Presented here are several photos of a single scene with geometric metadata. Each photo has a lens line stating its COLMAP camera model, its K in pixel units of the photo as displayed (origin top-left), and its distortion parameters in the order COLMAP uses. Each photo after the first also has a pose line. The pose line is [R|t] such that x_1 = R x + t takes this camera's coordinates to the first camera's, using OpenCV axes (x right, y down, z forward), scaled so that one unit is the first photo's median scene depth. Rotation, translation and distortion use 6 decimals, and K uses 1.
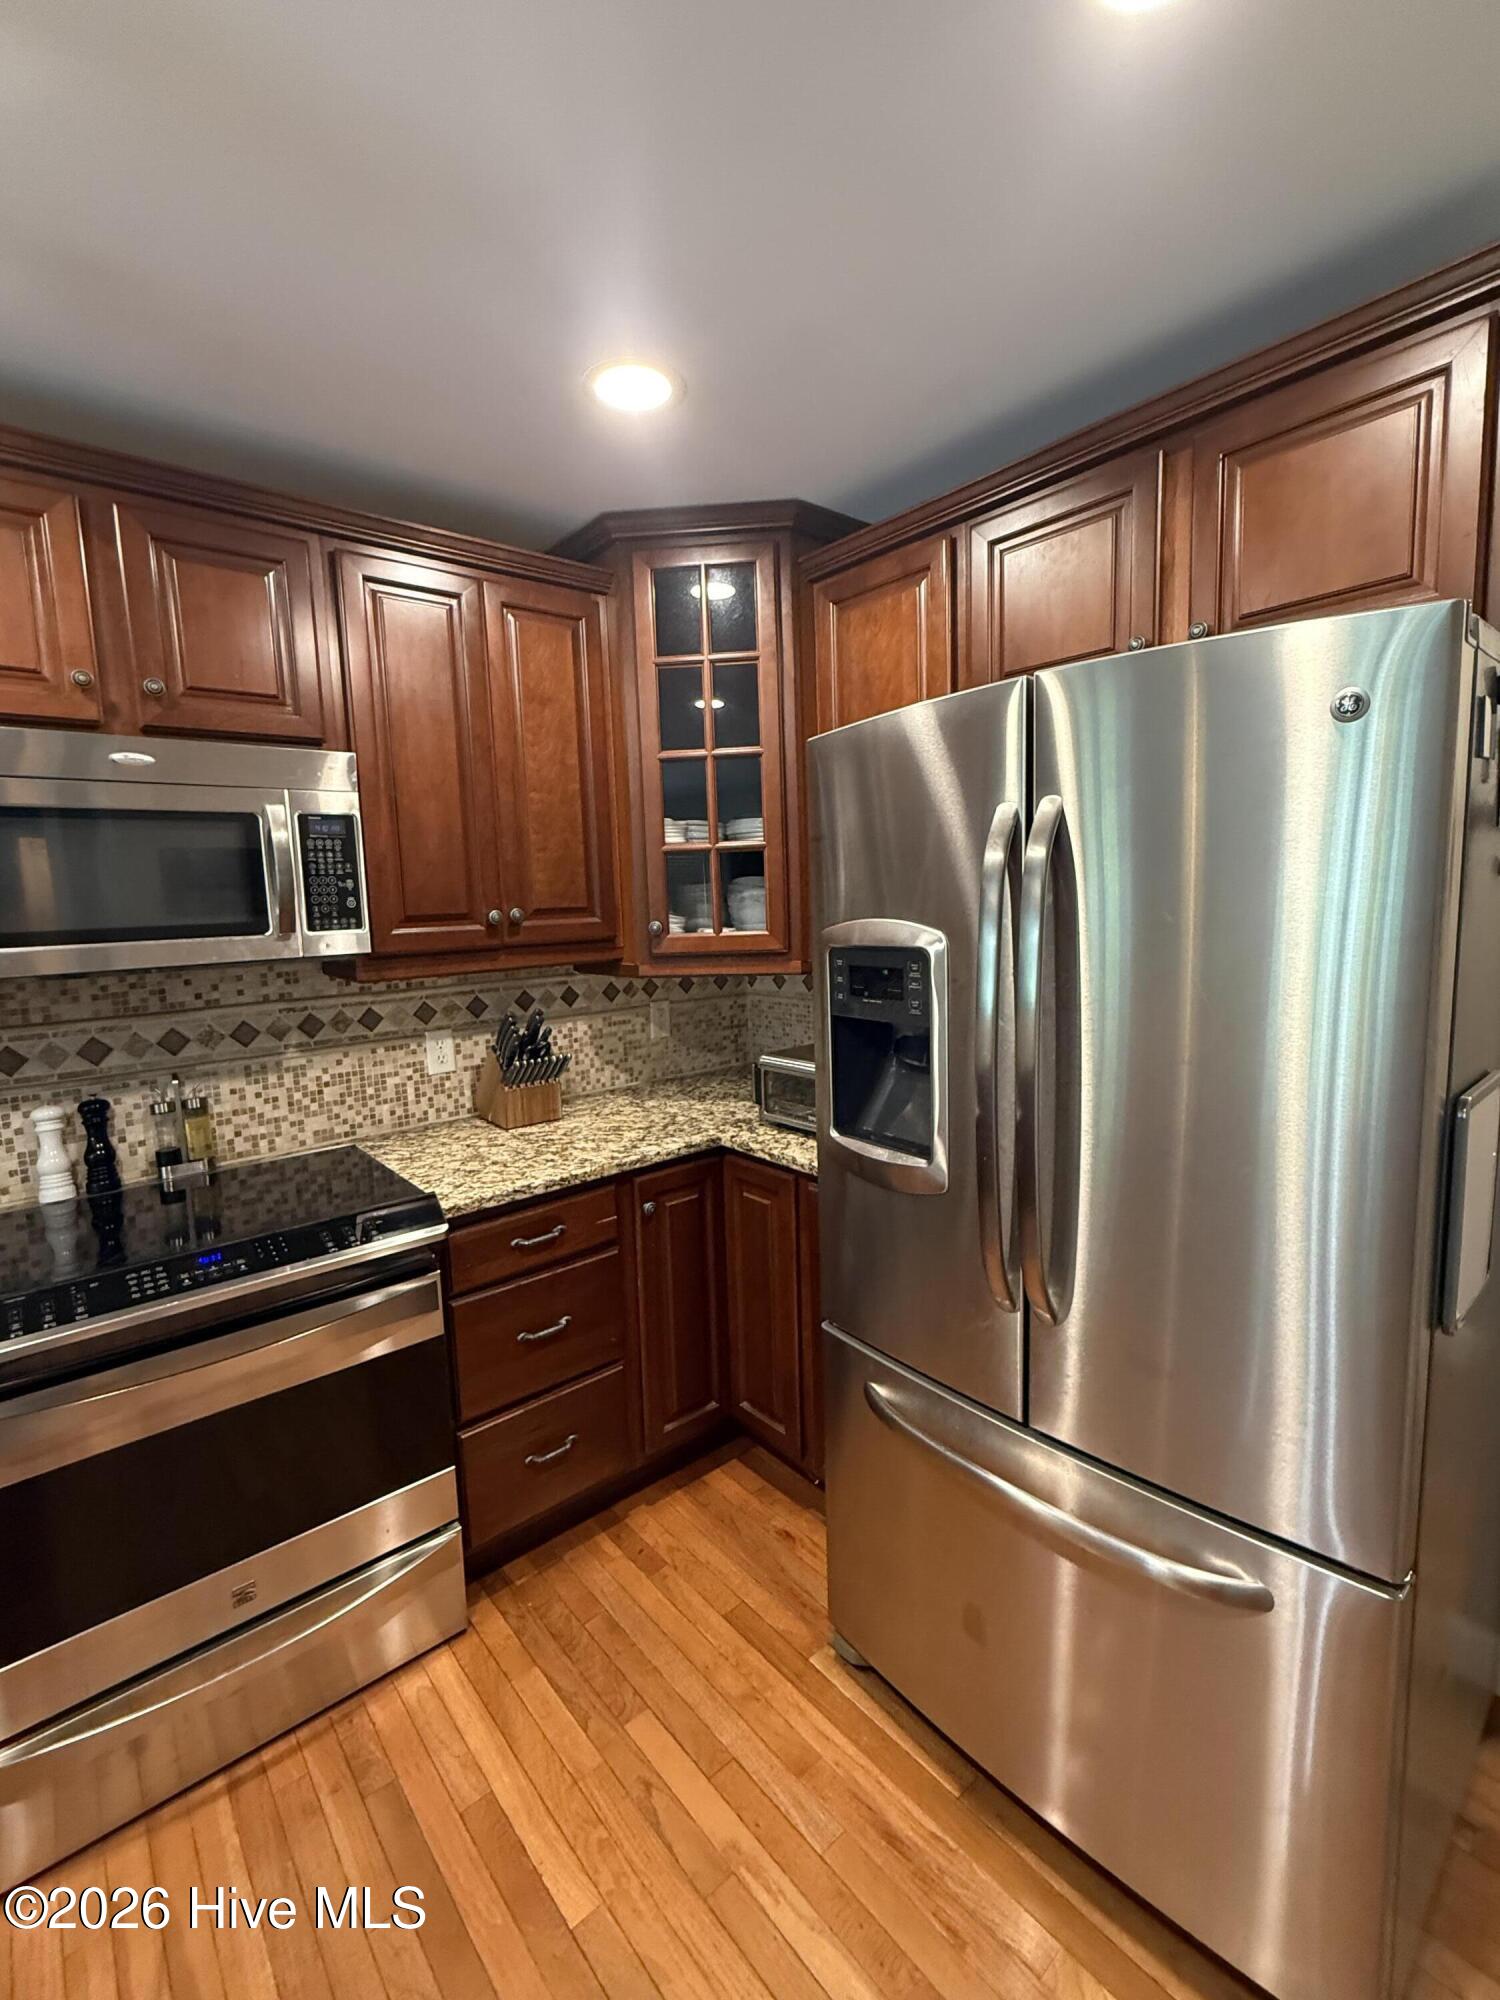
lens RADIAL K [[874.0, 0, 750.9], [0, 874.0, 998.9], [0, 0, 1]] dist [0.000884, -0.000383]
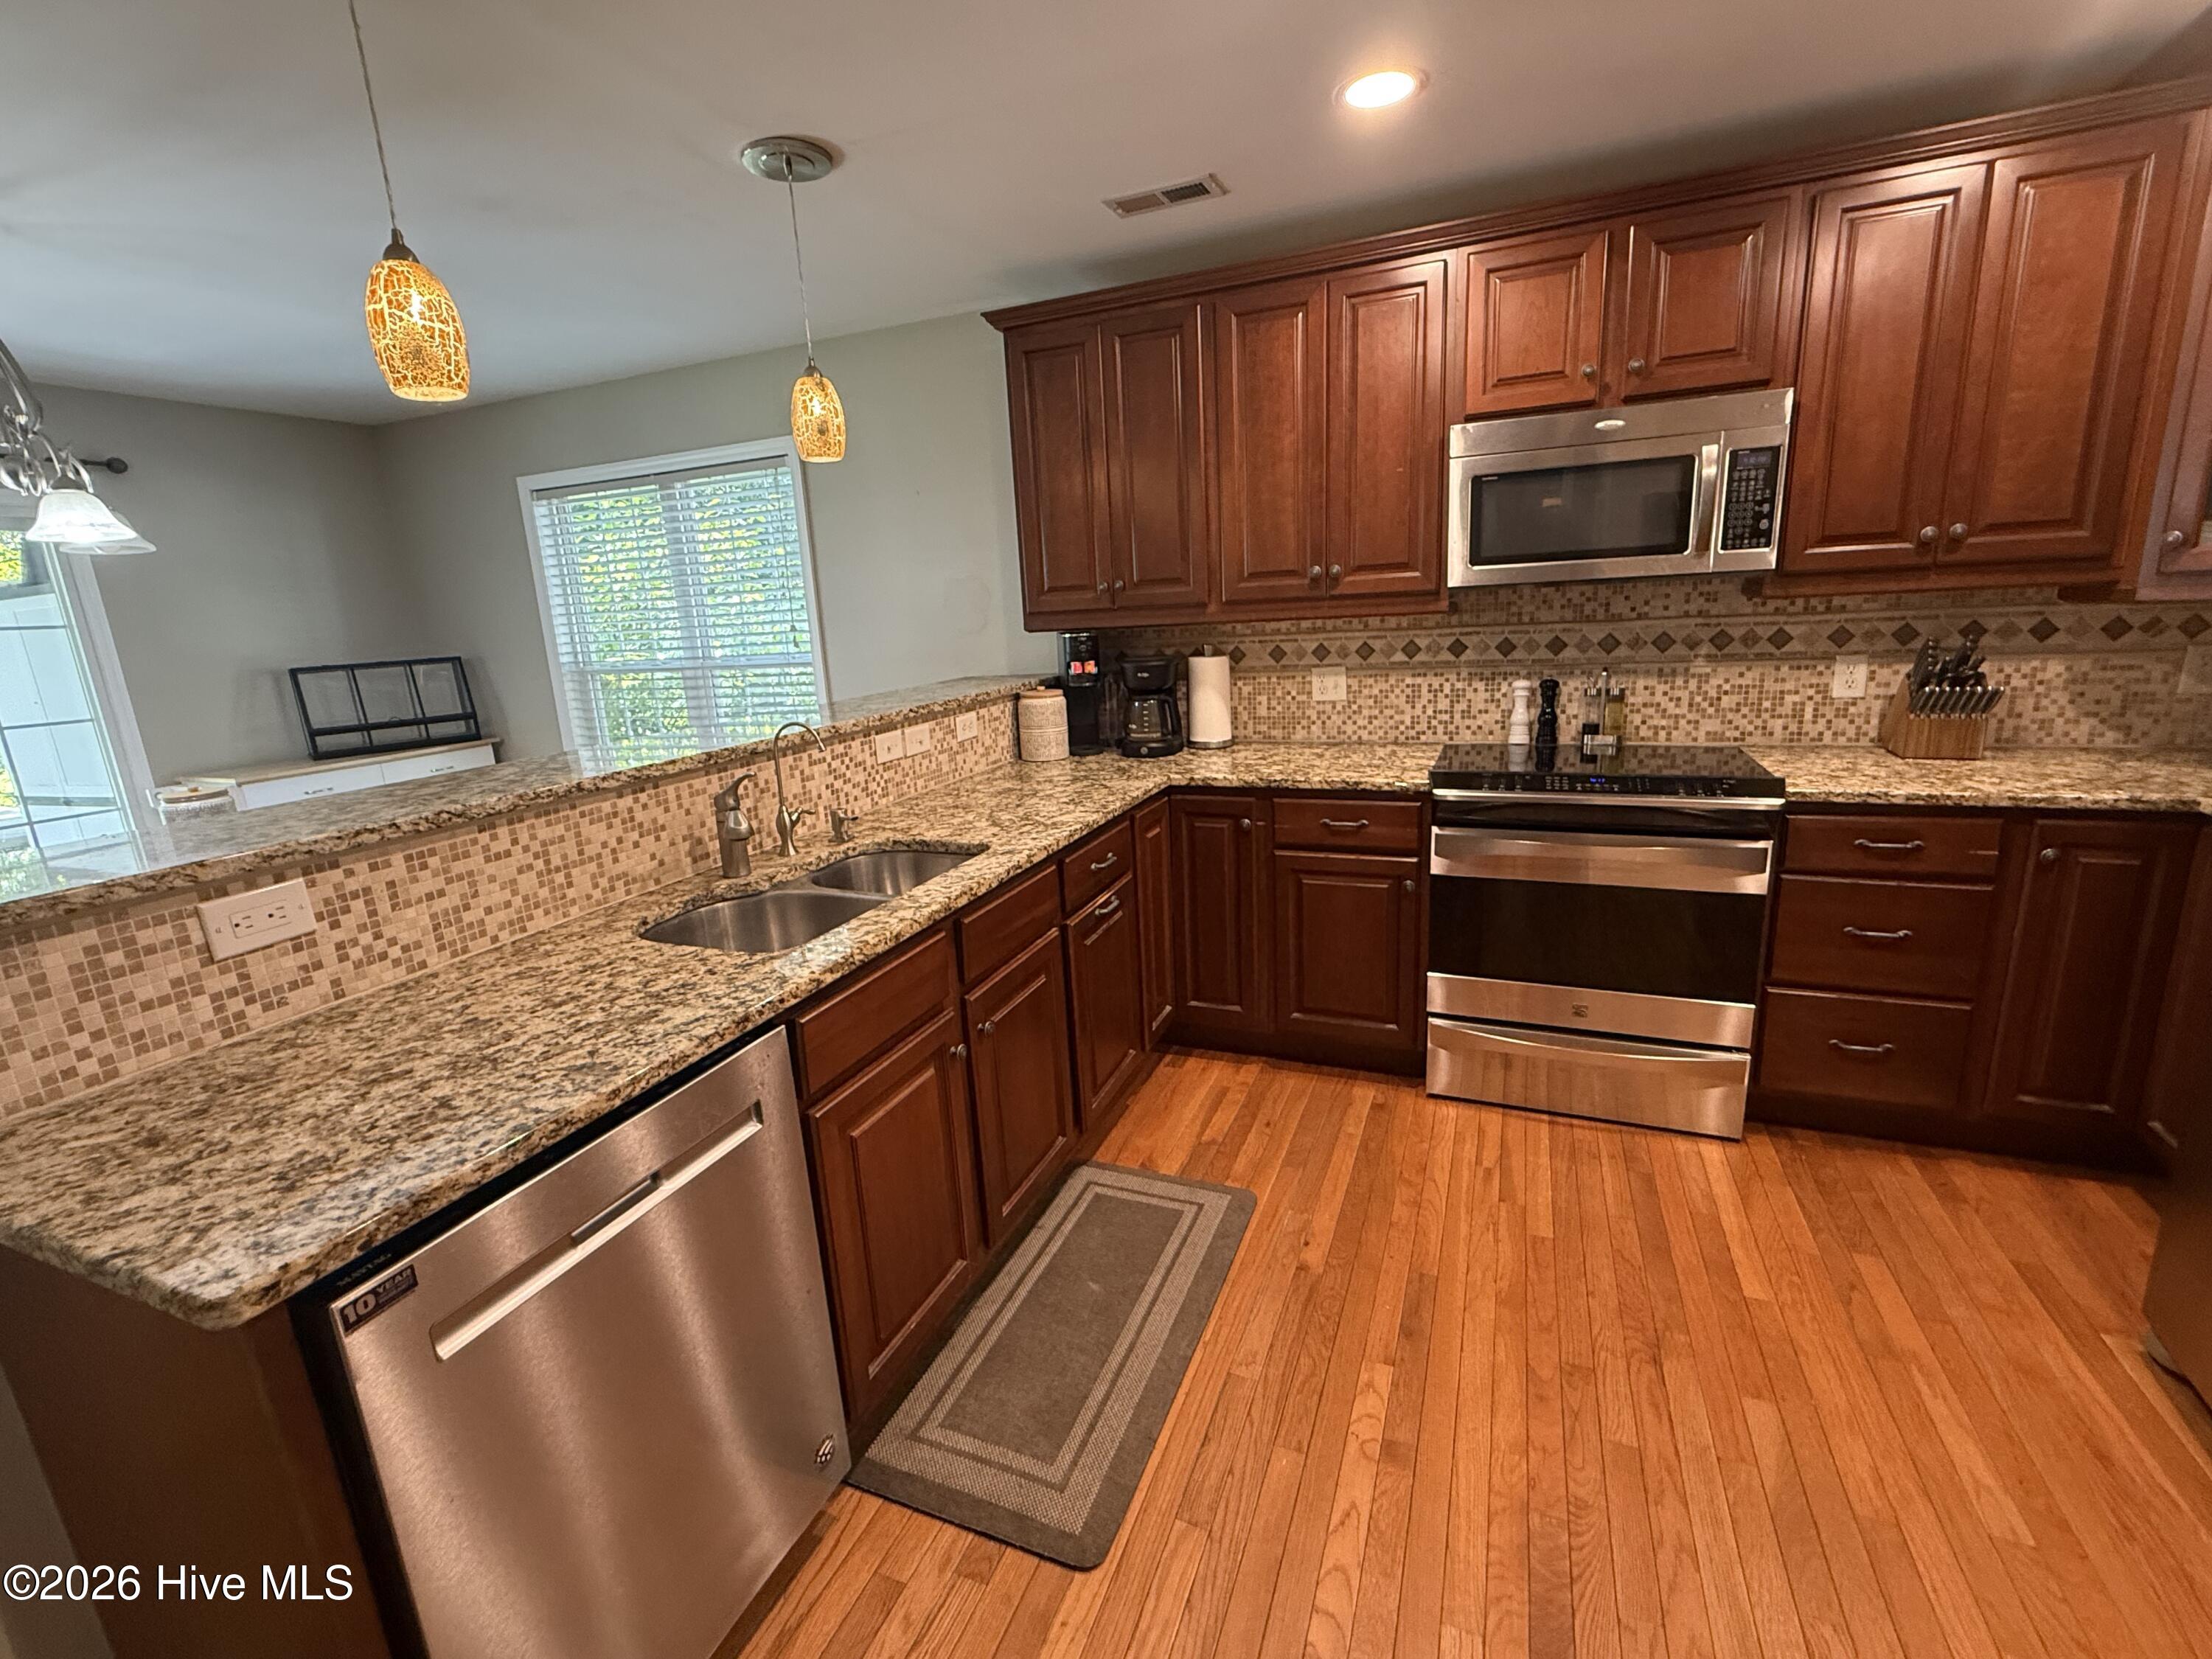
lens RADIAL K [[966.6, 0, 1106.0], [0, 966.6, 827.9], [0, 0, 1]] dist [0.000884, -0.000383]
pose [[0.451878, 0.210590, -0.866867, 0.330434], [-0.070415, 0.977125, 0.200669, 0.083802], [0.889296, -0.029638, 0.456370, -0.362713]]
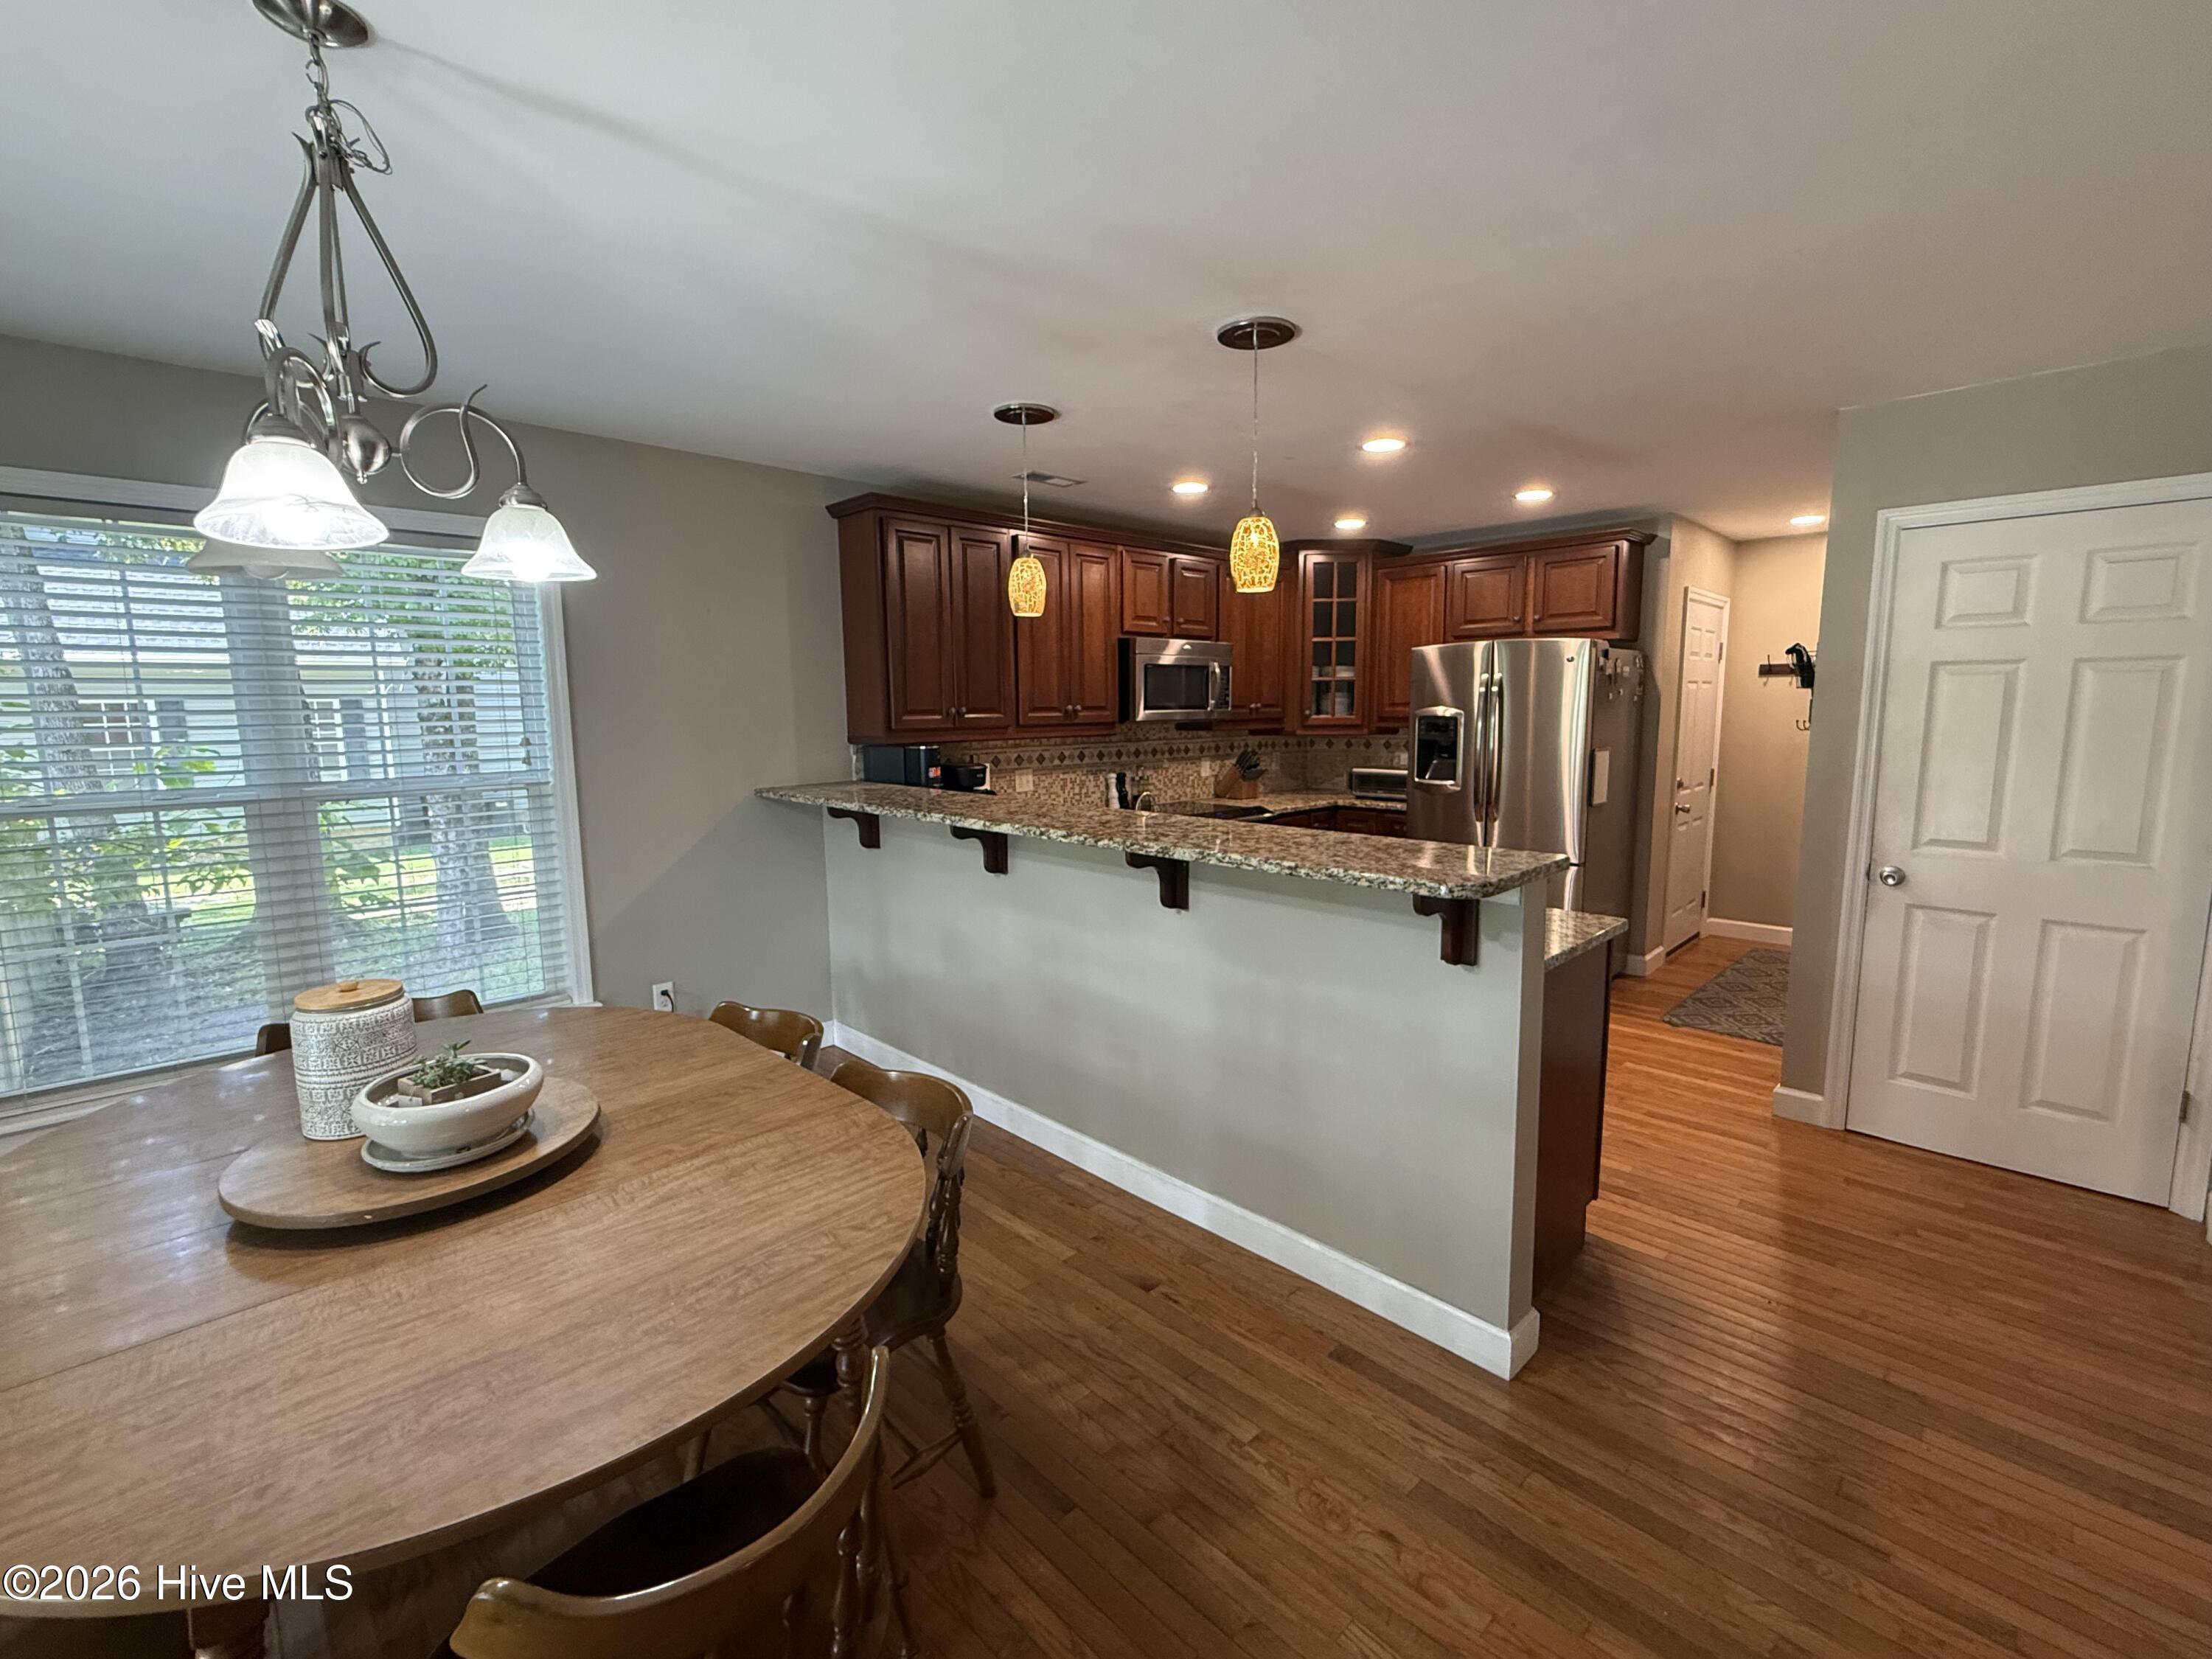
lens RADIAL K [[966.6, 0, 1108.3], [0, 966.6, 828.4], [0, 0, 1]] dist [0.000884, -0.000383]
pose [[0.997109, 0.014166, 0.074650, -0.970730], [-0.014452, 0.999890, 0.003287, 0.263553], [-0.074596, -0.004357, 0.997204, -1.796607]]
